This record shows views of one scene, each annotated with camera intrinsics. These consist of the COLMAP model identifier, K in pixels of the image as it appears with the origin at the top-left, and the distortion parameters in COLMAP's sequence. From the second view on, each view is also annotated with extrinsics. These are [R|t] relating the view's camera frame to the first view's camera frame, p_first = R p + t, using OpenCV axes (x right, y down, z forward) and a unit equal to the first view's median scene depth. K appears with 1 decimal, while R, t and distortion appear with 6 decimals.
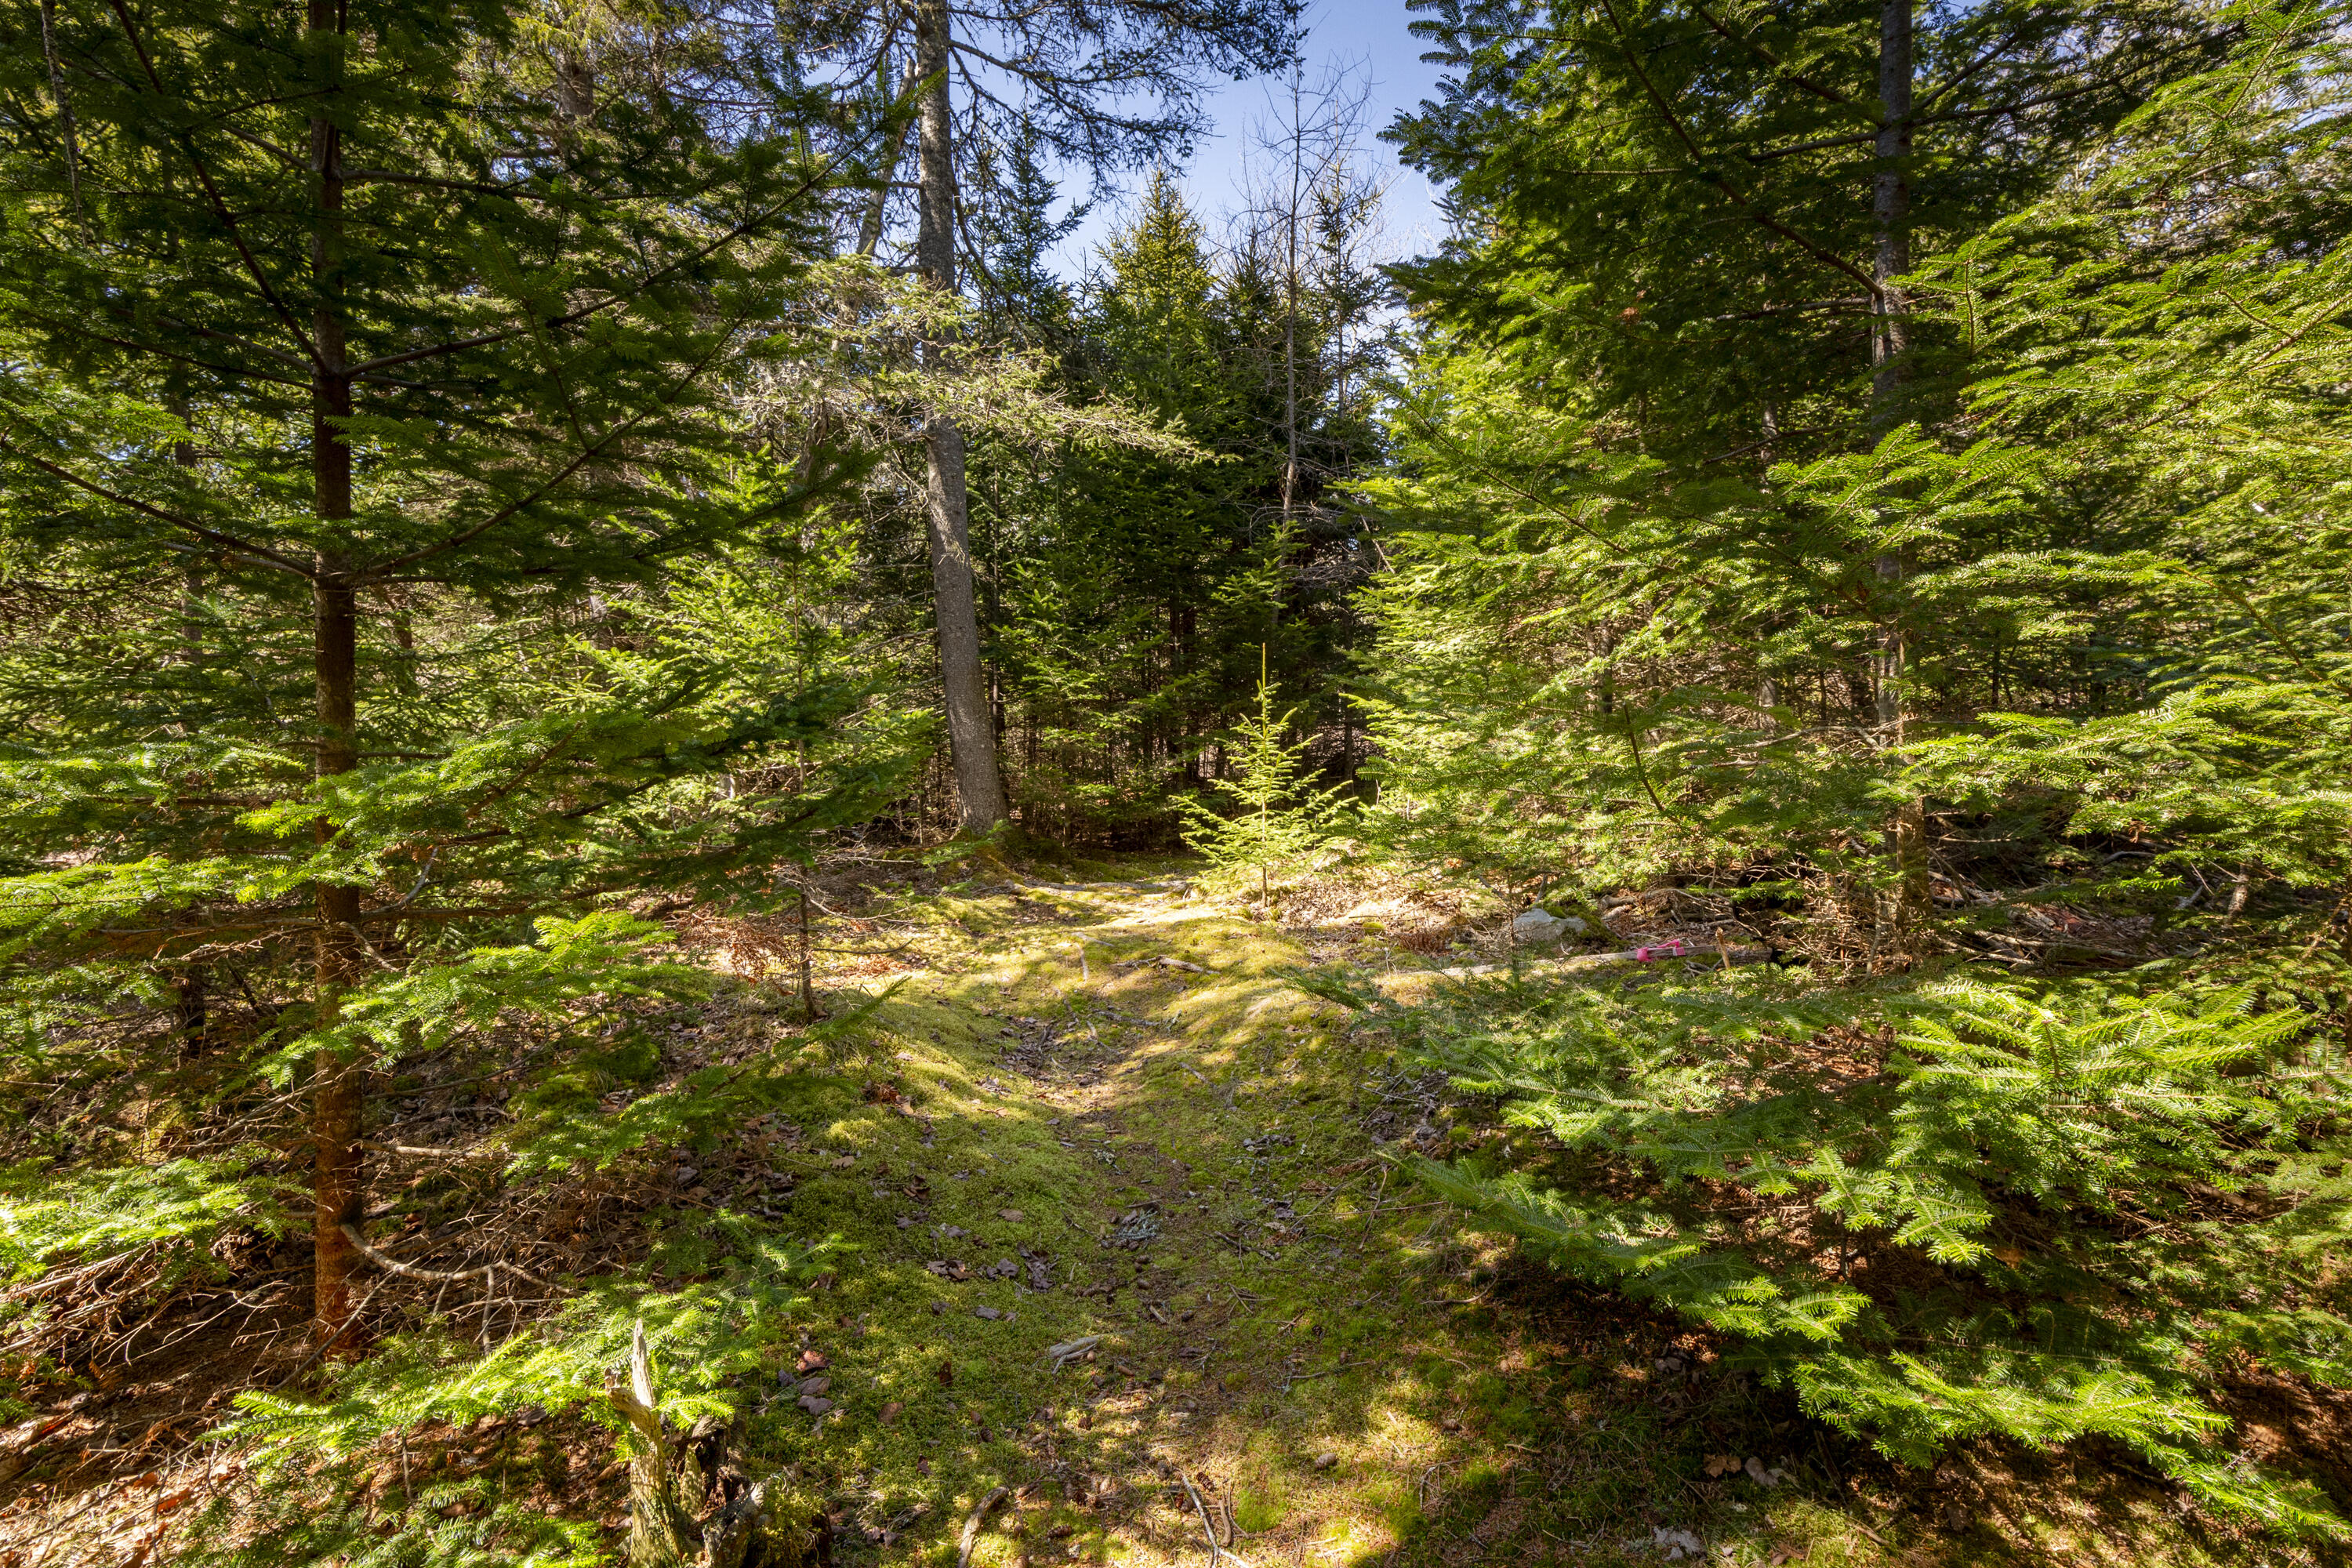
lens RADIAL K [[1105.5, 0, 1171.9], [0, 1105.5, 784.5], [0, 0, 1]] dist [0.001897, -0.000040]
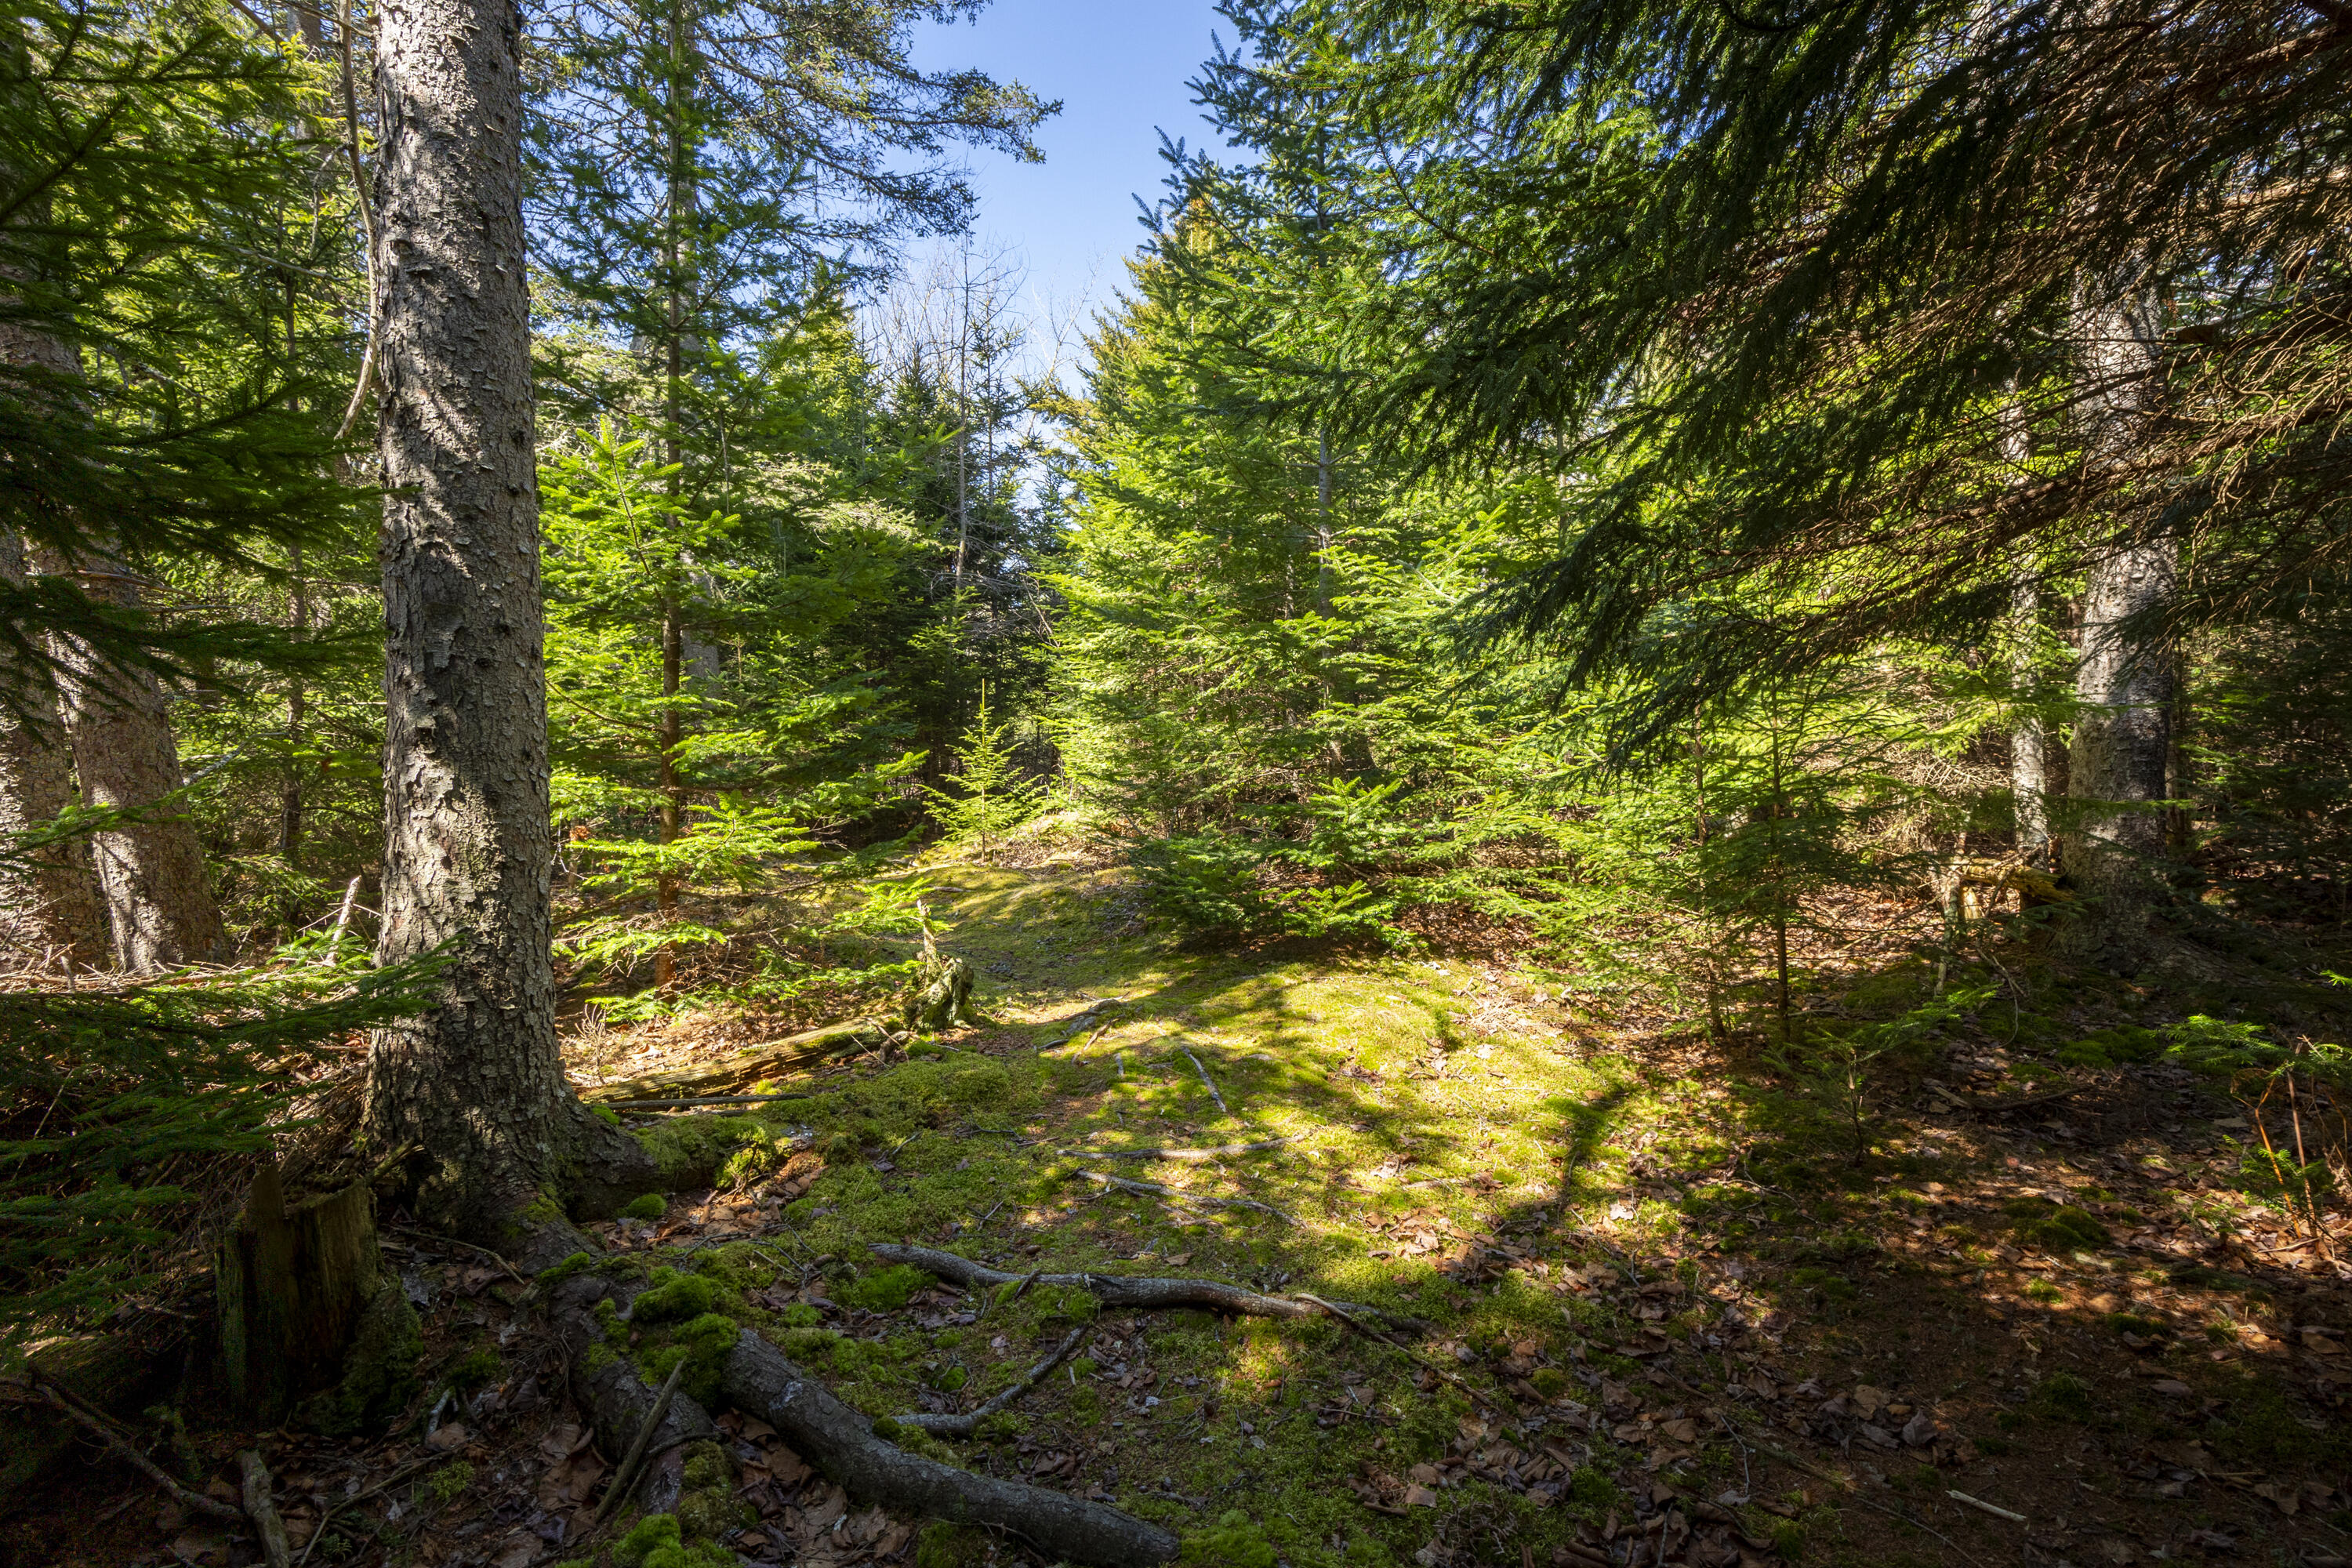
lens RADIAL K [[1105.5, 0, 1178.7], [0, 1105.5, 790.0], [0, 0, 1]] dist [0.001897, -0.000040]
pose [[0.931567, 0.005269, 0.363533, -0.203386], [0.008483, 0.999308, -0.036220, 0.071810], [-0.363472, 0.036825, 0.930877, -0.435377]]
